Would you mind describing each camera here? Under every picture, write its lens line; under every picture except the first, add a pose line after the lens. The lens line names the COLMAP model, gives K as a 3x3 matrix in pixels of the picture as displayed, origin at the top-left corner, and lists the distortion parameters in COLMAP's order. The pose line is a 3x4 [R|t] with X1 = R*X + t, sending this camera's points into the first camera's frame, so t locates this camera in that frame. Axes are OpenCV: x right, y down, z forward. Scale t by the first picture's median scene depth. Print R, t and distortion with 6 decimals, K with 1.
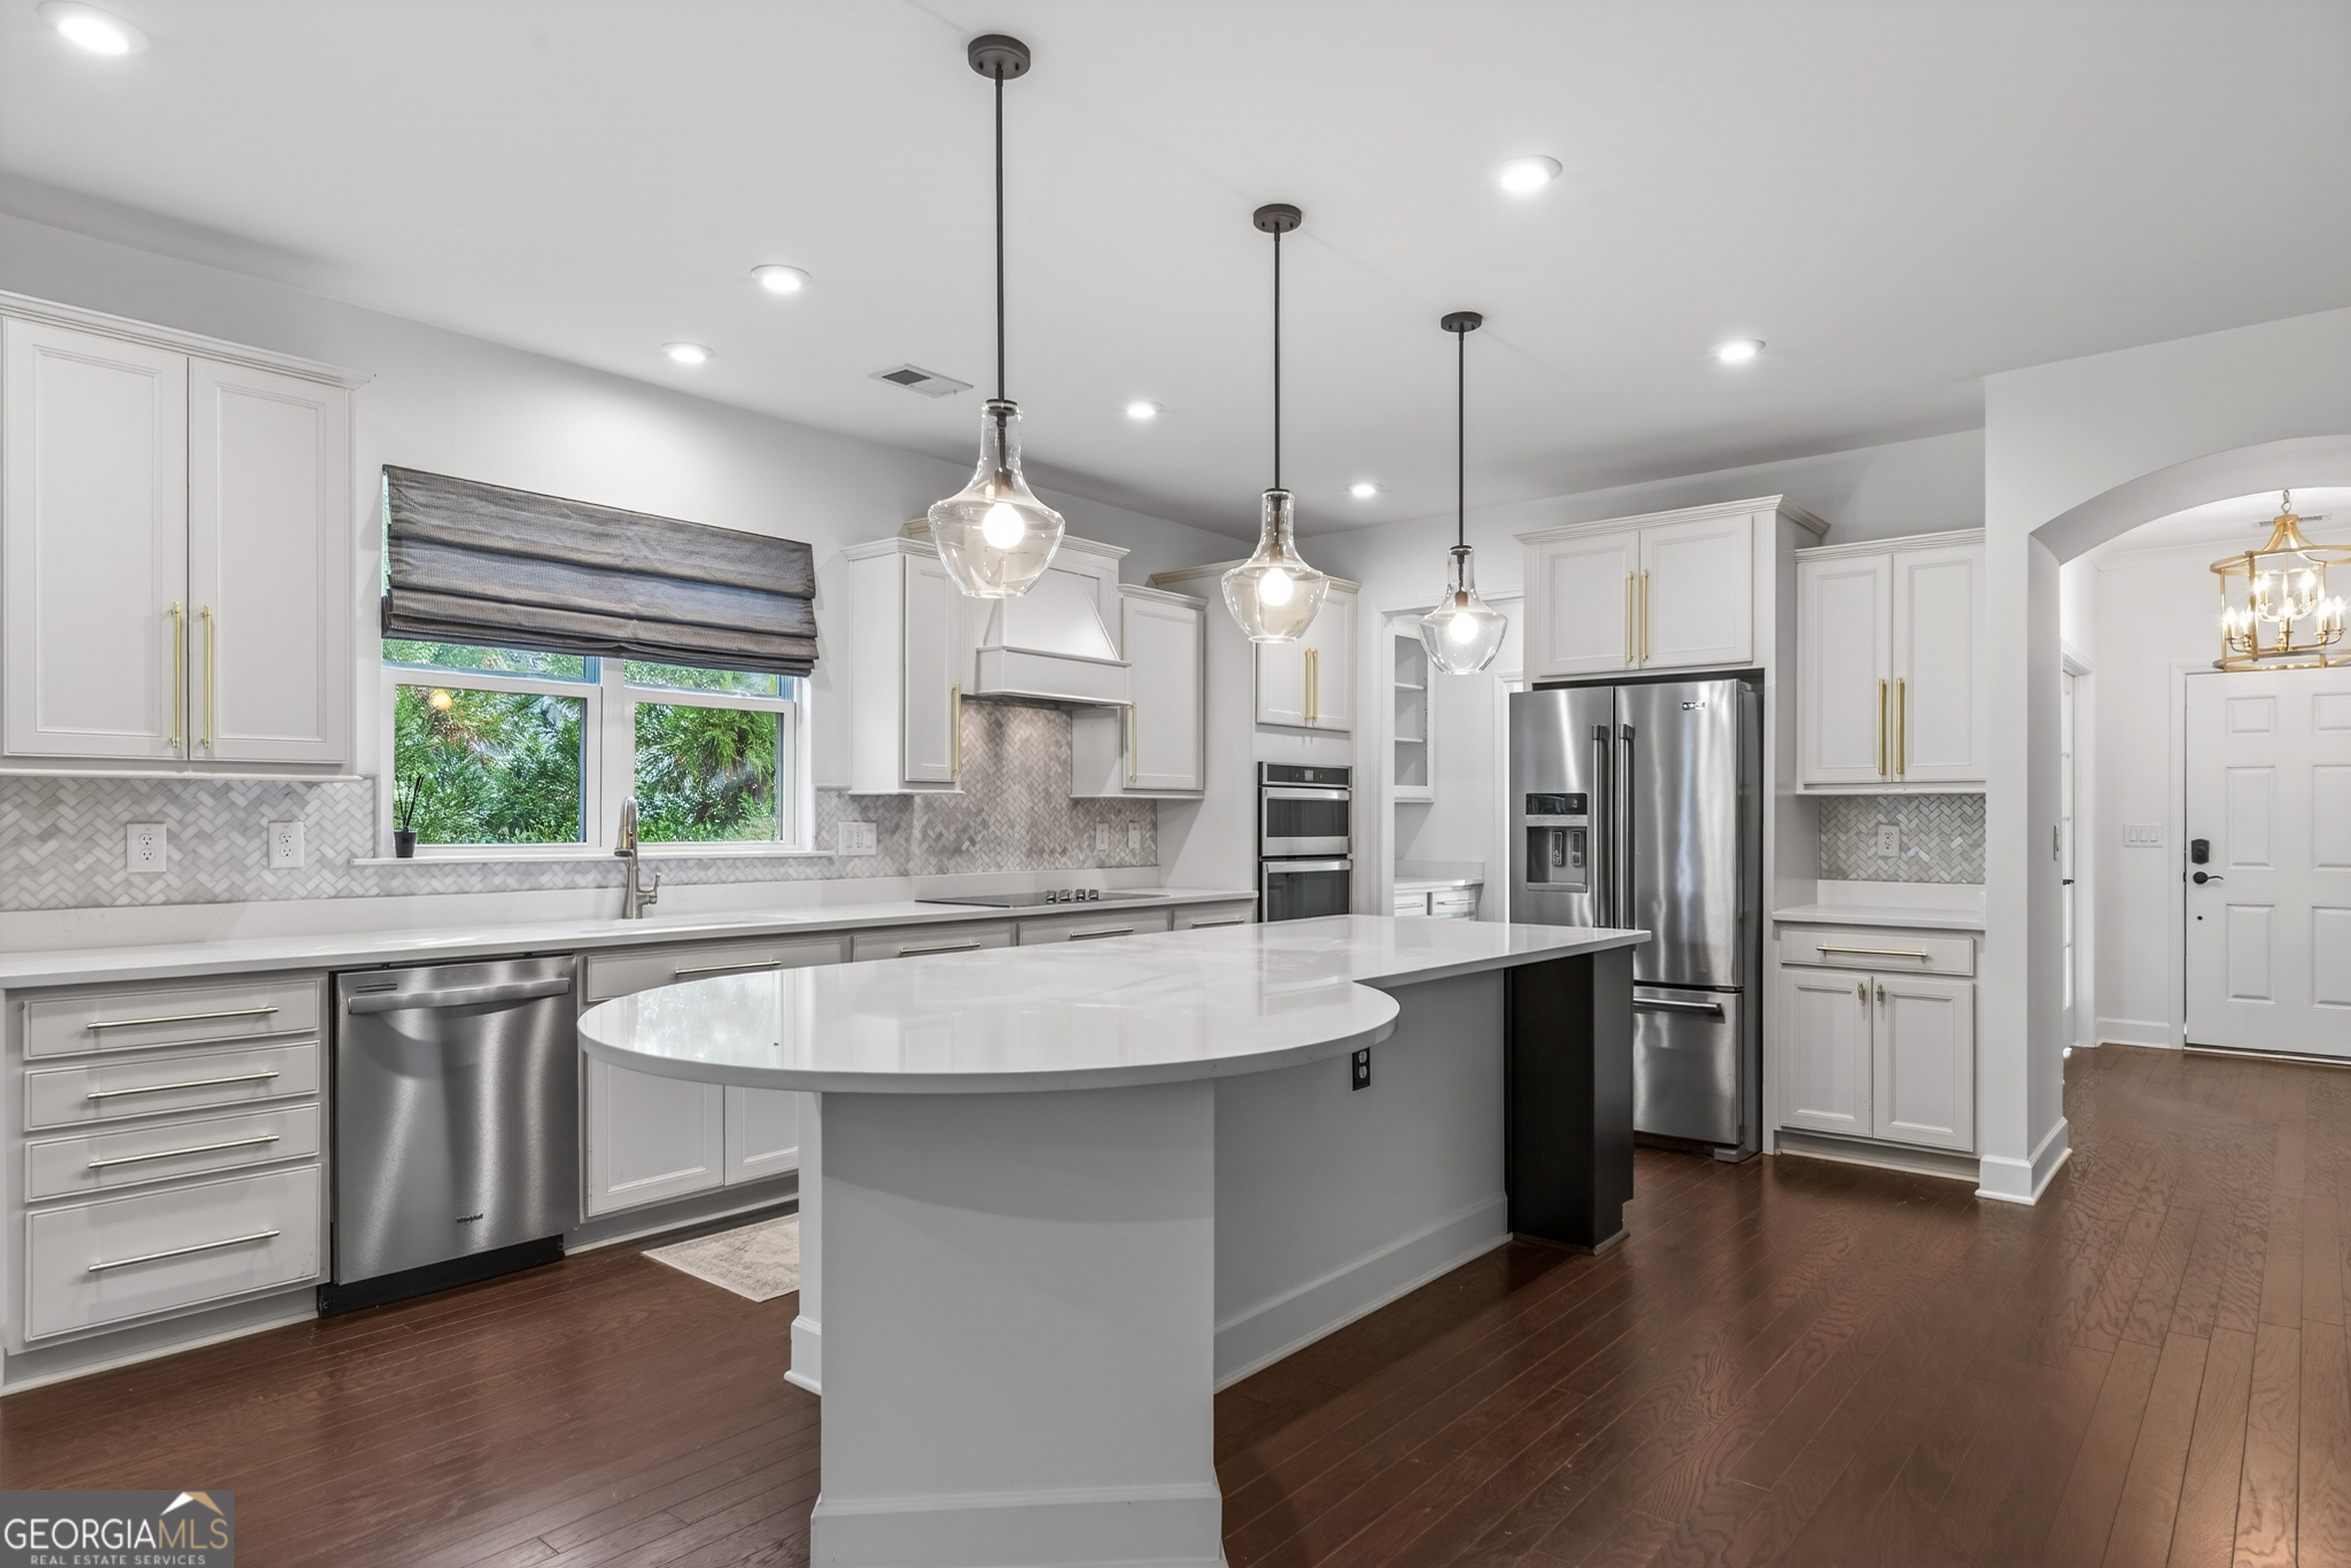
lens RADIAL K [[1378.2, 0, 1201.2], [0, 1378.2, 819.8], [0, 0, 1]] dist [0.000373, -0.004162]
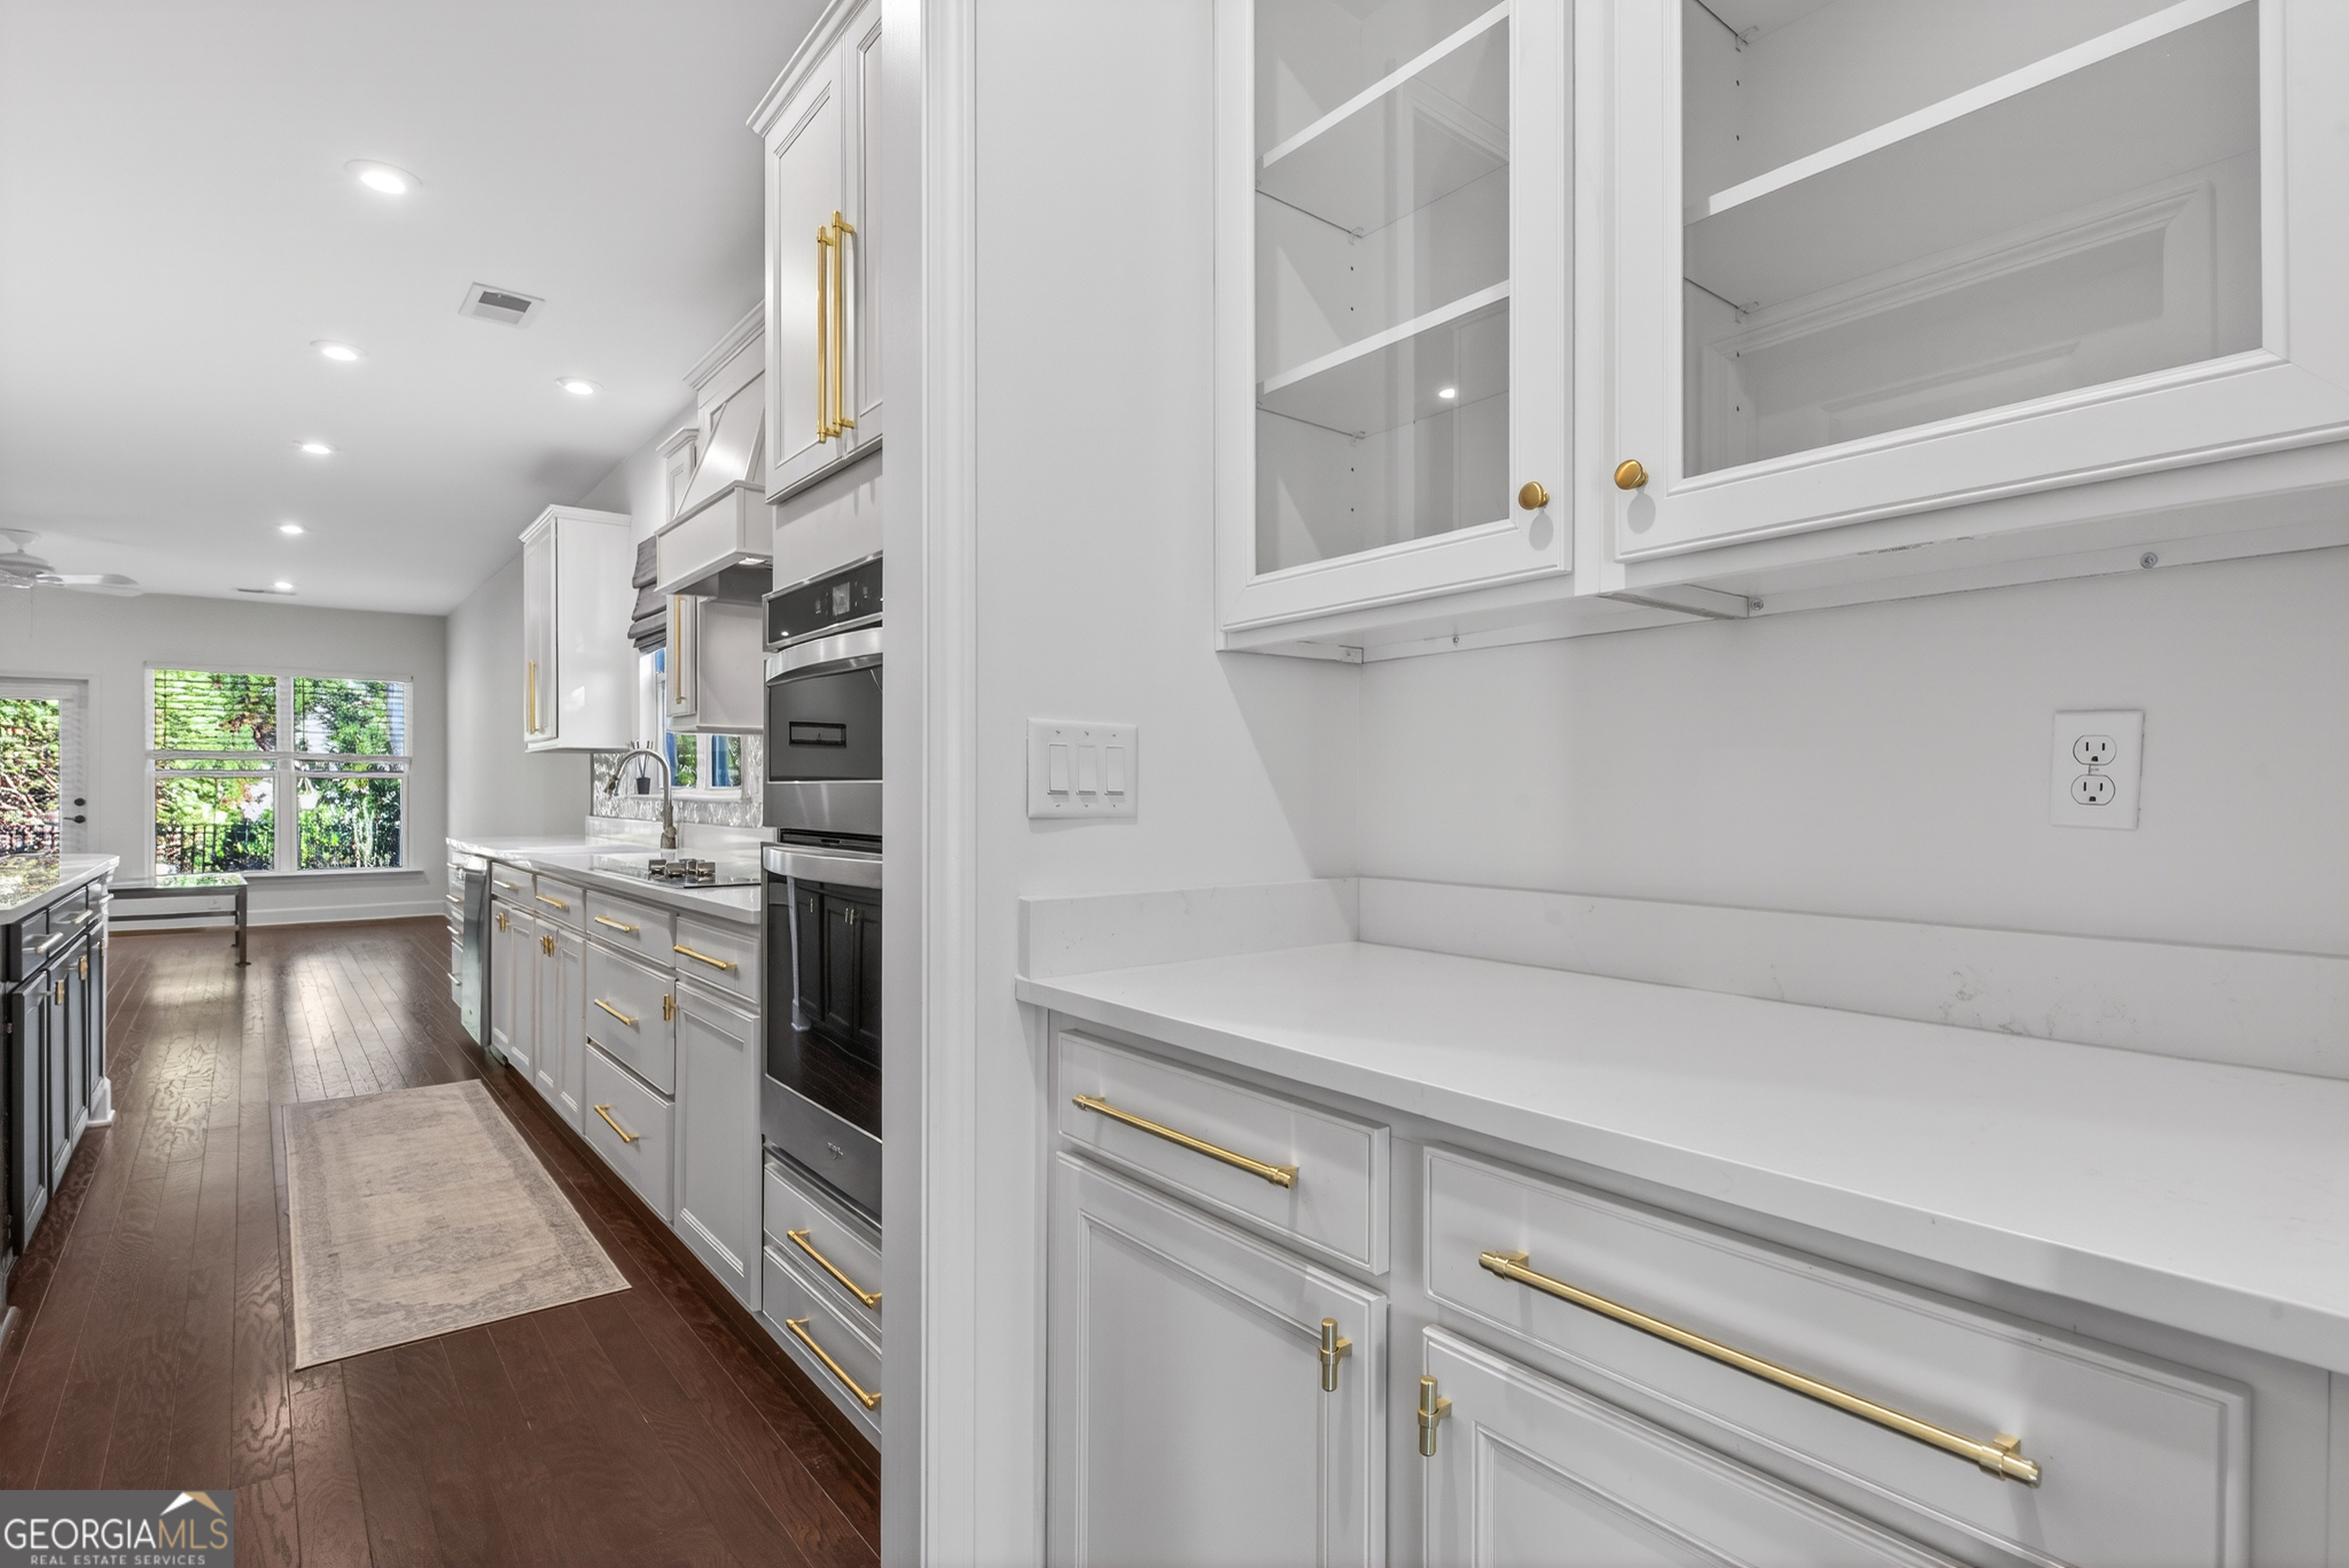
lens RADIAL K [[1124.4, 0, 1187.2], [0, 1124.4, 795.2], [0, 0, 1]] dist [0.012202, -0.008136]
pose [[-0.199128, 0.001503, -0.979972, 0.434056], [-0.001271, 0.999998, 0.001792, 0.020303], [0.979973, 0.001602, -0.199126, 1.475538]]
